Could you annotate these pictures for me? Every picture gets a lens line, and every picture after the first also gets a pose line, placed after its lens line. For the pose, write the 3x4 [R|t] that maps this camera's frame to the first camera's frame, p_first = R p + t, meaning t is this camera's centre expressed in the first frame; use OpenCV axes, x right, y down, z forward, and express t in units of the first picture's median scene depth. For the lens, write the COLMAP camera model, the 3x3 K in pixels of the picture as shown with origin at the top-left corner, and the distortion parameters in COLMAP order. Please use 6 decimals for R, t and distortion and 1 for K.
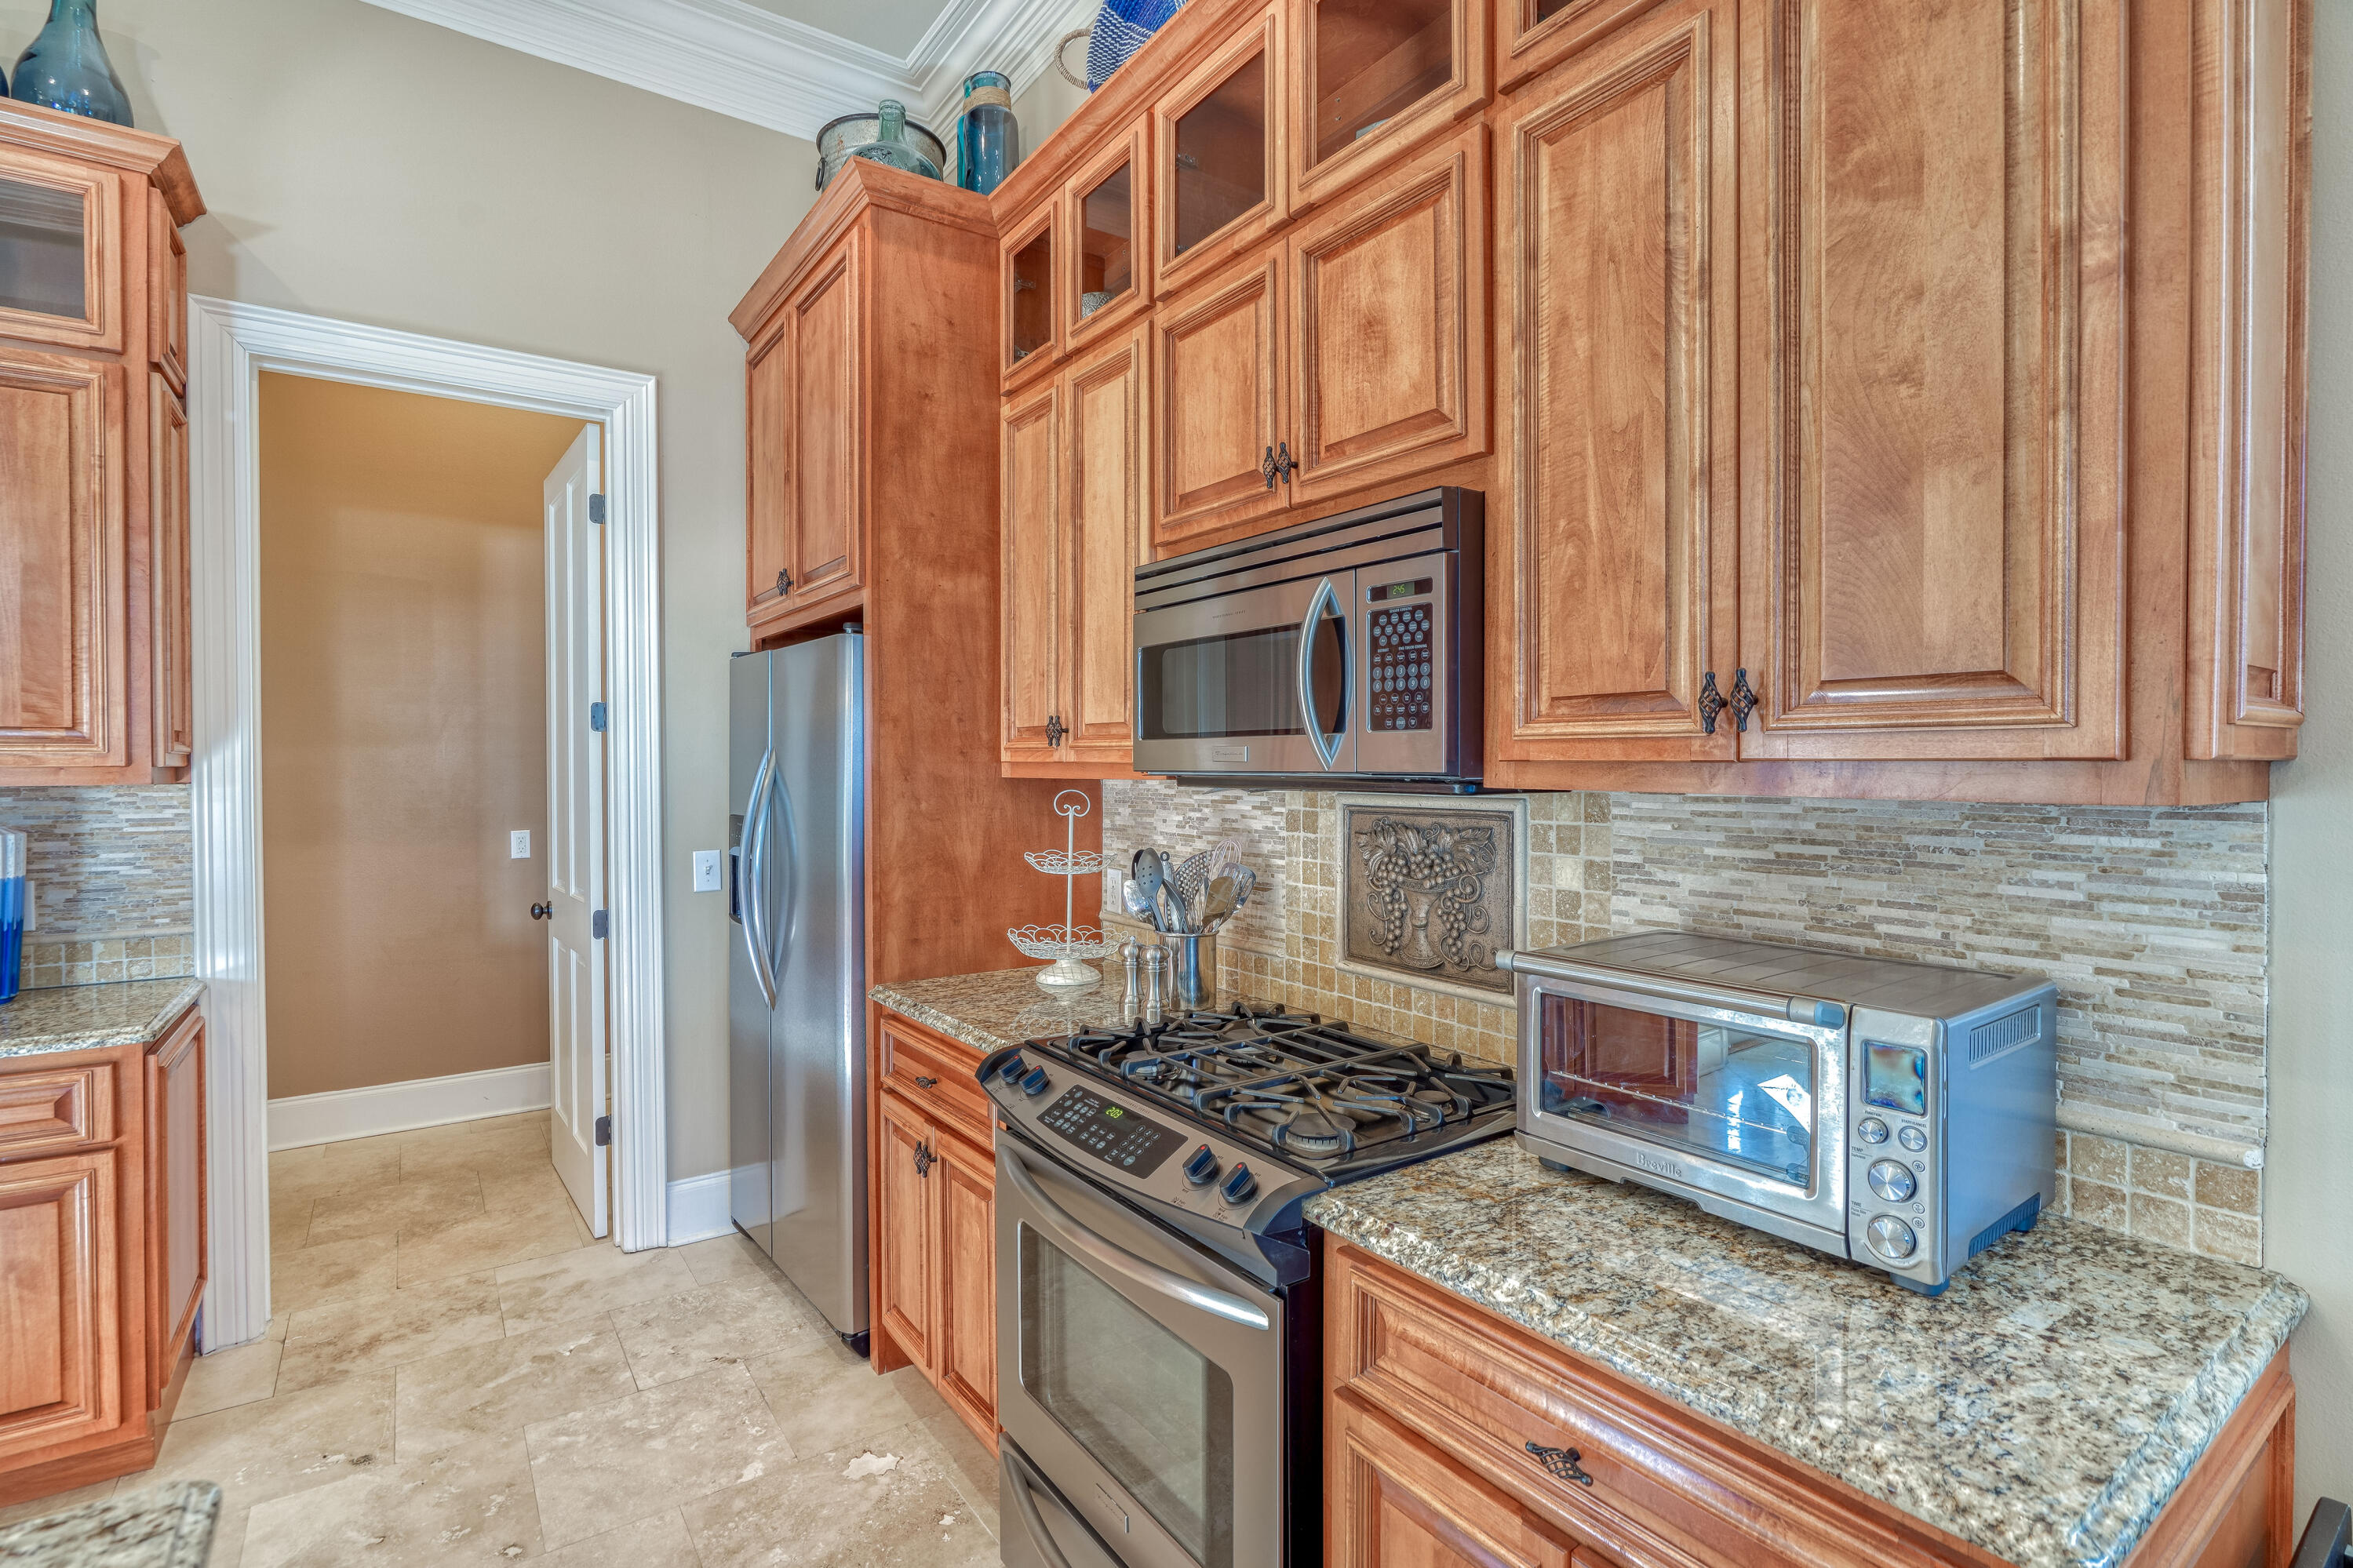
lens RADIAL K [[1104.9, 0, 1125.4], [0, 1104.9, 770.7], [0, 0, 1]] dist [-0.015712, 0.006845]
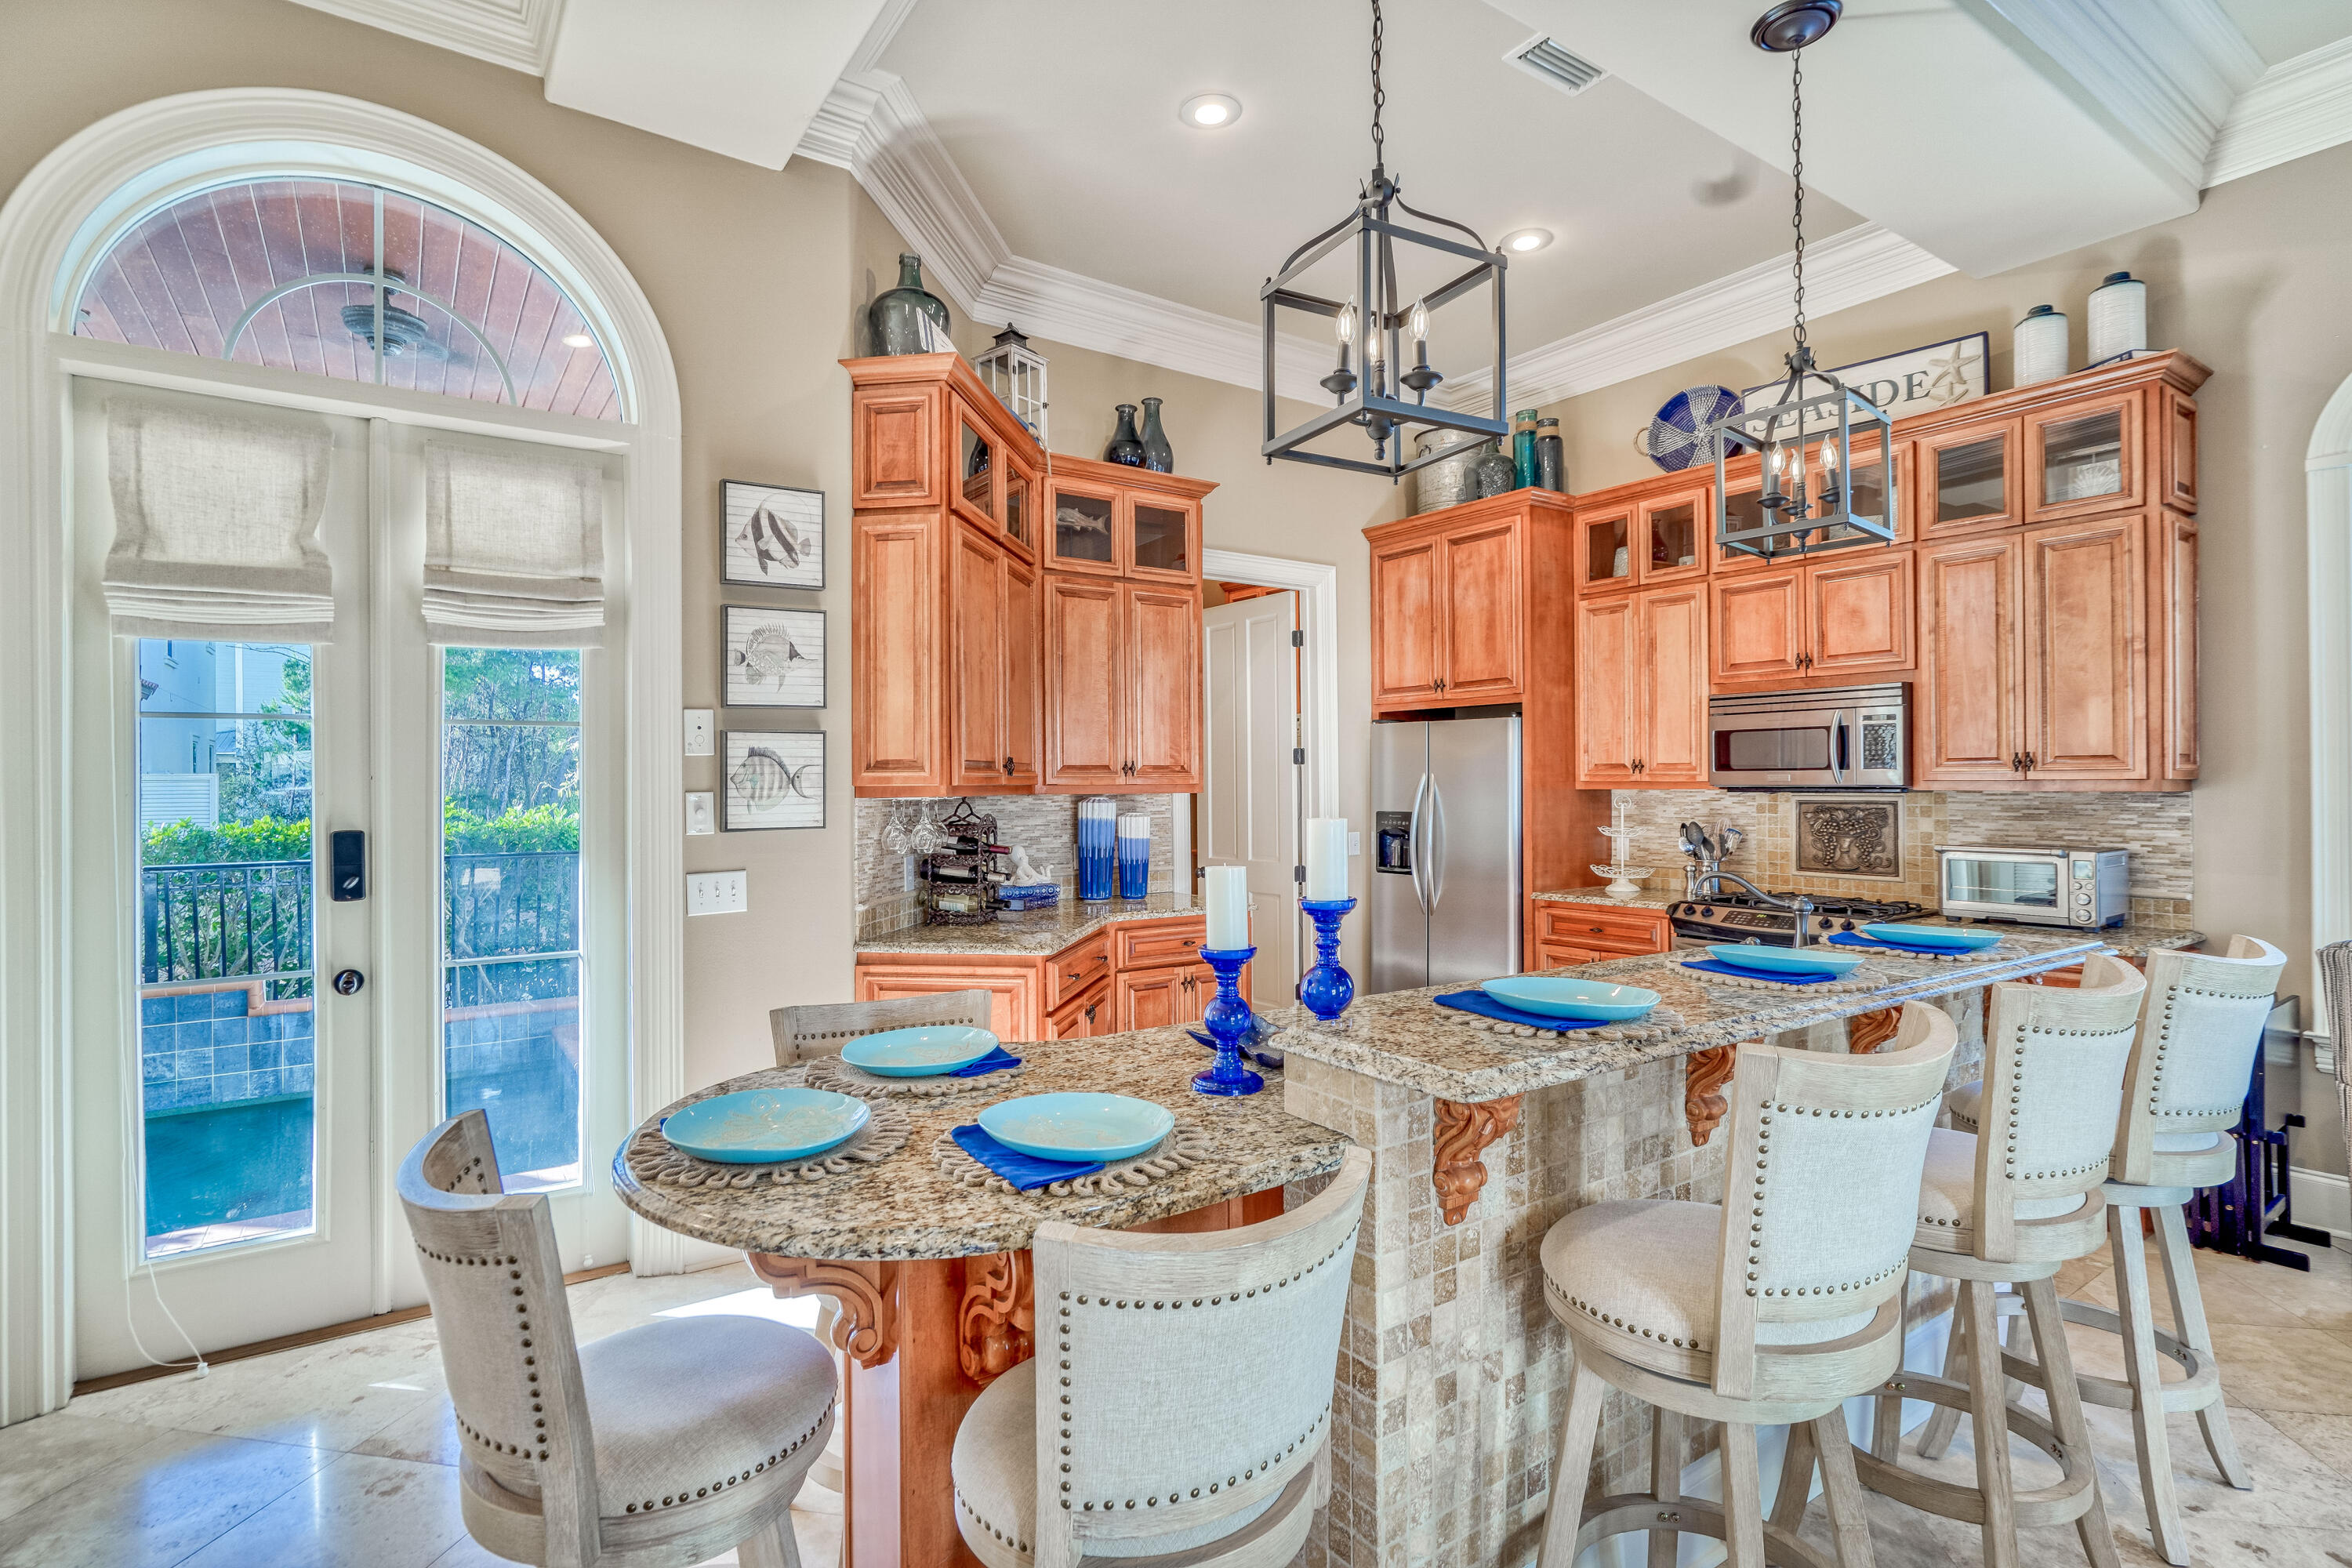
lens RADIAL K [[1104.5, 0, 1146.6], [0, 1104.5, 769.5], [0, 0, 1]] dist [-0.015712, 0.006845]
pose [[0.999915, -0.003561, -0.012533, -1.327655], [0.003346, 0.999848, -0.017124, 0.004043], [0.012592, 0.017080, 0.999775, -1.503041]]
